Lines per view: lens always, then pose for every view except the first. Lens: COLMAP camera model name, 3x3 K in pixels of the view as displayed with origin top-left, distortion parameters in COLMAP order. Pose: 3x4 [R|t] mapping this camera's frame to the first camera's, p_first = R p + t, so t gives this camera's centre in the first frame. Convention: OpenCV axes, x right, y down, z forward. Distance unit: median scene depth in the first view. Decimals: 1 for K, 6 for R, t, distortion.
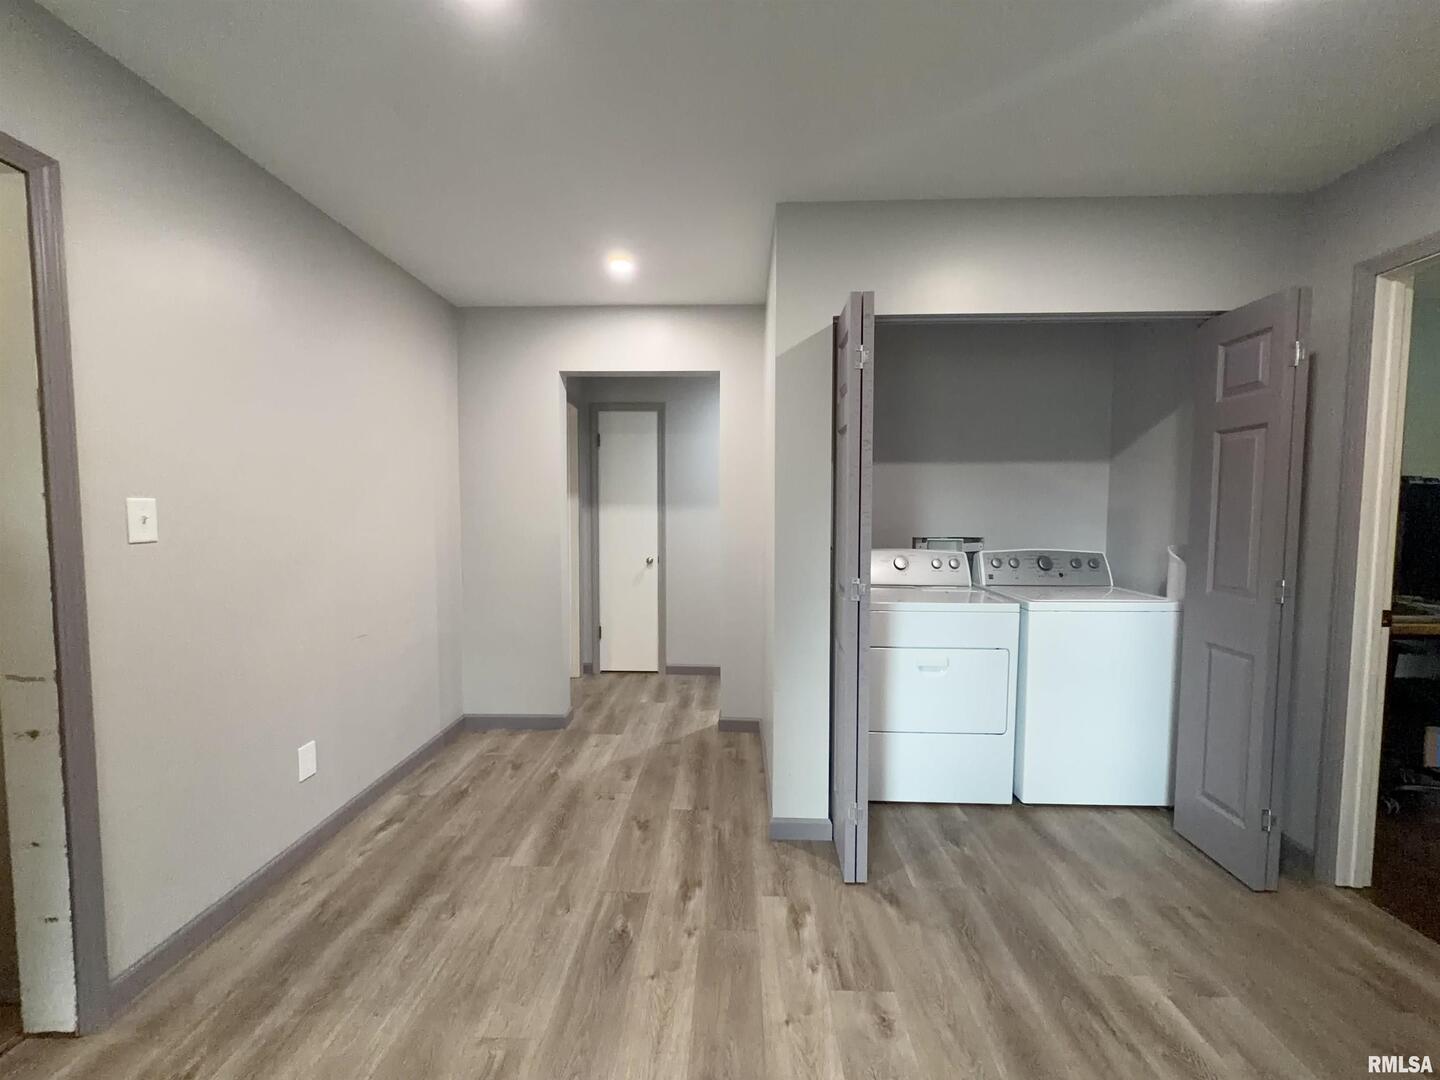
lens RADIAL K [[587.8, 0, 720.0], [0, 587.8, 540.0], [0, 0, 1]] dist [0.008159, -0.000217]
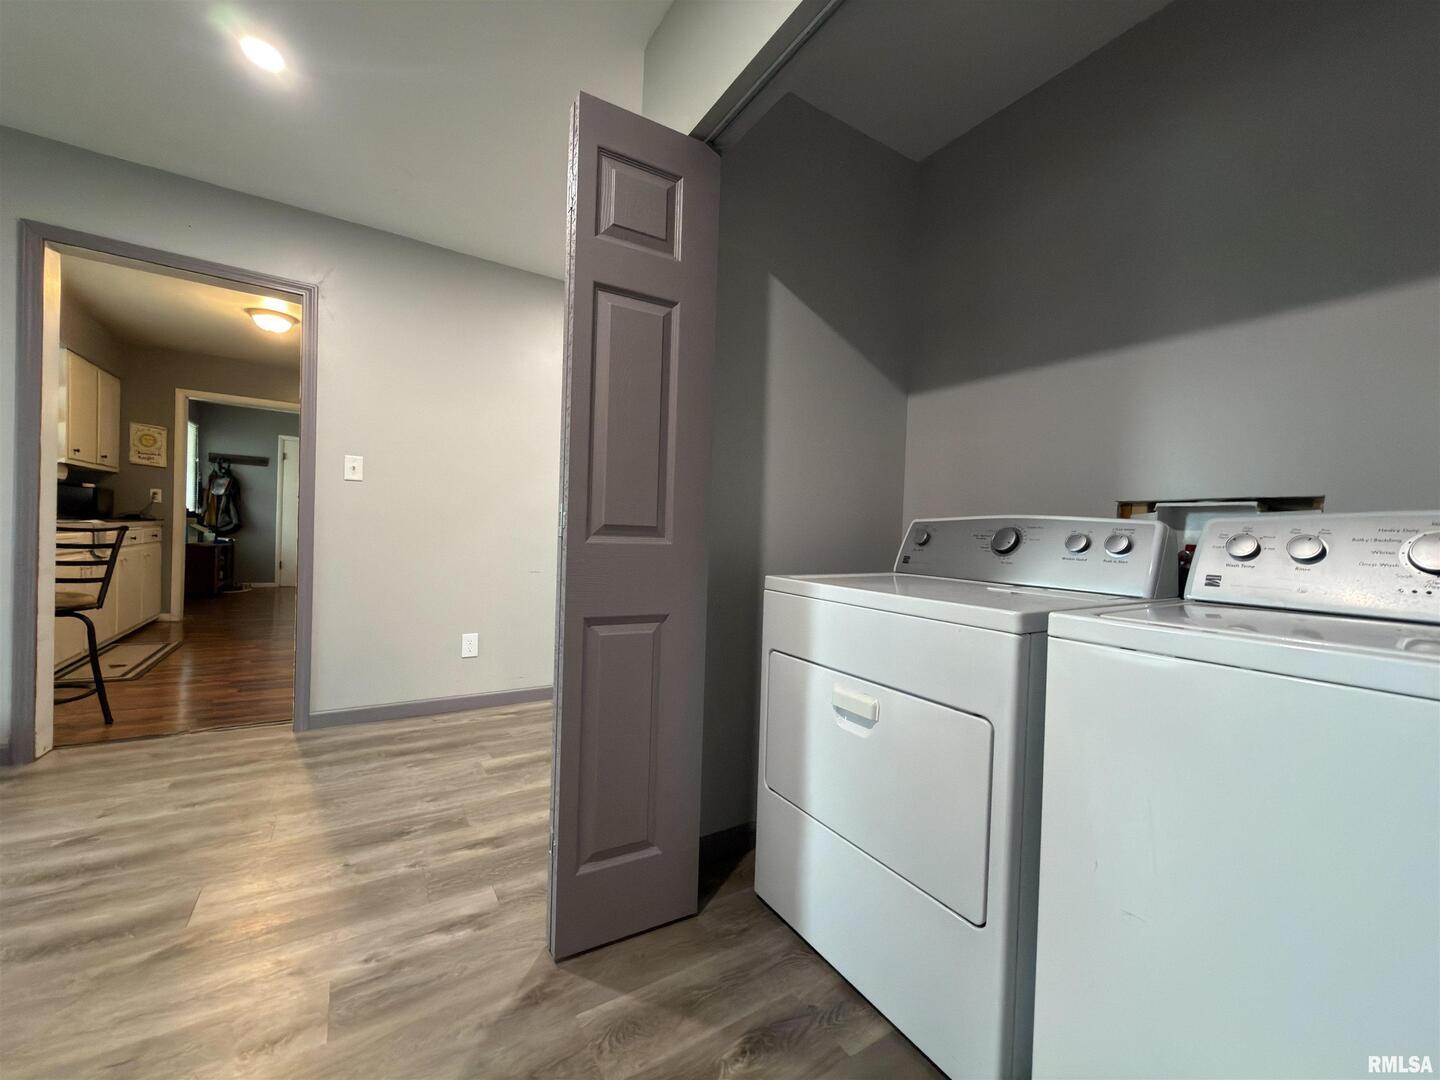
lens RADIAL K [[587.8, 0, 720.0], [0, 587.8, 540.0], [0, 0, 1]] dist [0.008159, -0.000217]
pose [[0.542829, 0.026858, -0.839413, 0.962271], [-0.080805, 0.996522, -0.020370, 0.109292], [0.835947, 0.078886, 0.543112, 0.805017]]
